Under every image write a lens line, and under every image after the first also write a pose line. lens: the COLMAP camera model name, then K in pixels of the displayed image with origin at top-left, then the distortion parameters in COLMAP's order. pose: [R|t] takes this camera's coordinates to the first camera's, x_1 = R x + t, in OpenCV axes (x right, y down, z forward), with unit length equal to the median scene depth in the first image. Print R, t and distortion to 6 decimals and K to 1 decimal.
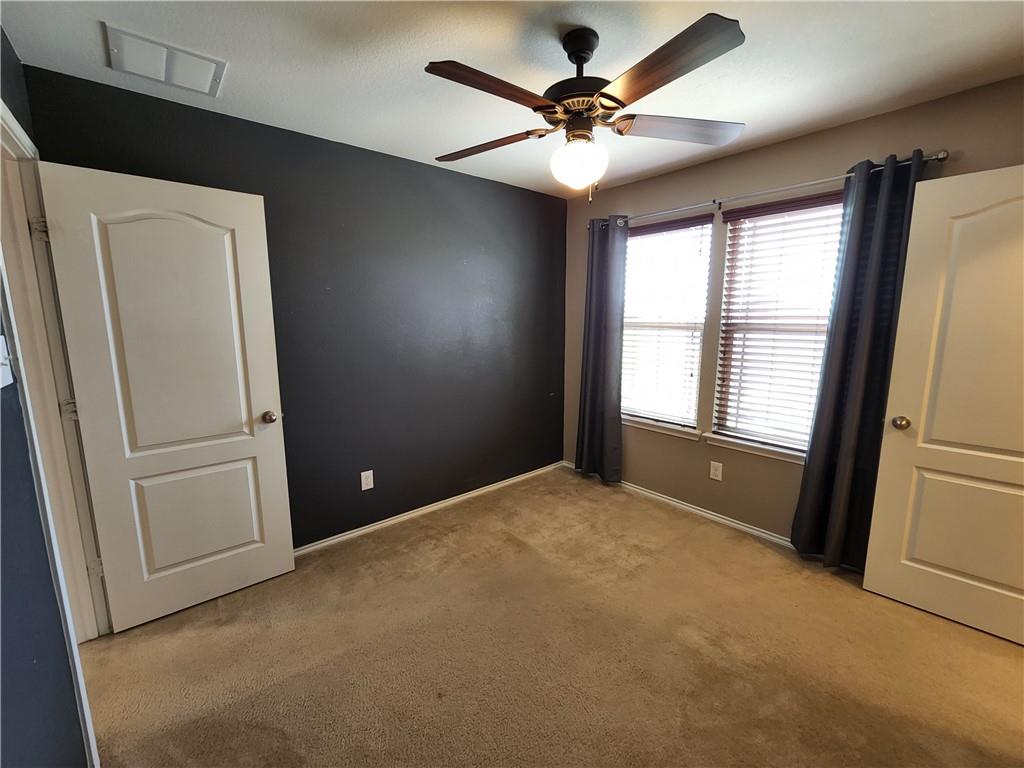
lens RADIAL K [[420.1, 0, 512.3], [0, 420.1, 380.8], [0, 0, 1]] dist [-0.005336, 0.000256]
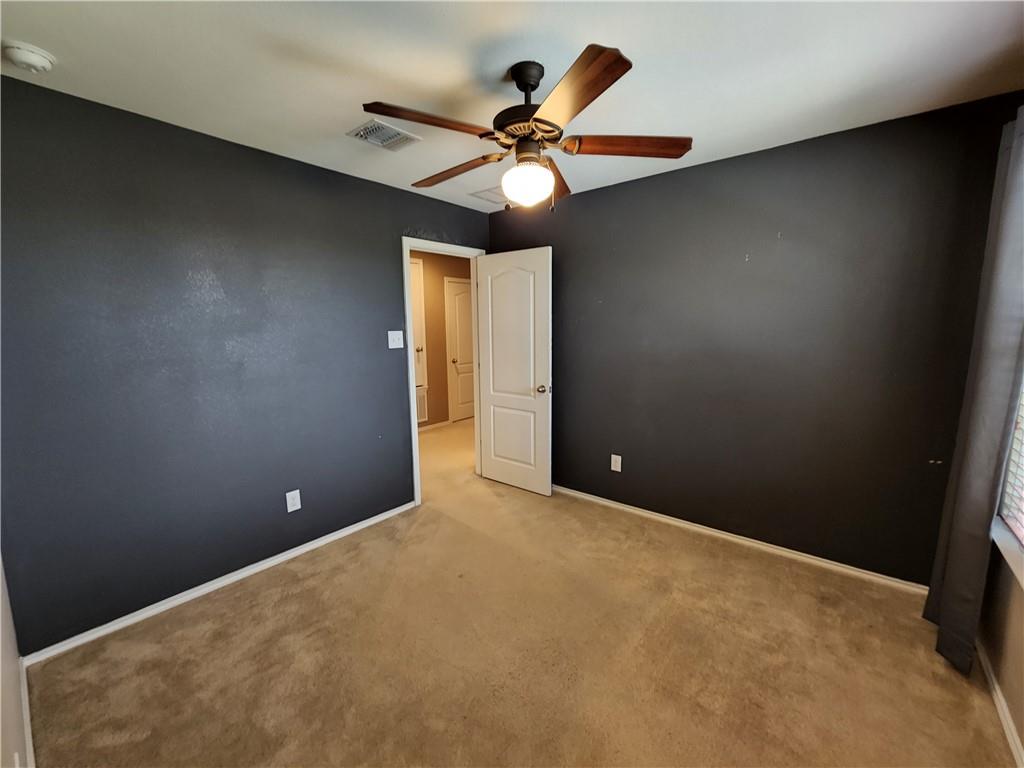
lens RADIAL K [[421.6, 0, 512.0], [0, 421.6, 384.0], [0, 0, 1]] dist [-0.001343, -0.000380]
pose [[0.178789, 0.140963, -0.973737, 0.899996], [-0.141461, 0.983084, 0.116343, -0.096276], [0.973665, 0.116945, 0.195705, 0.576675]]
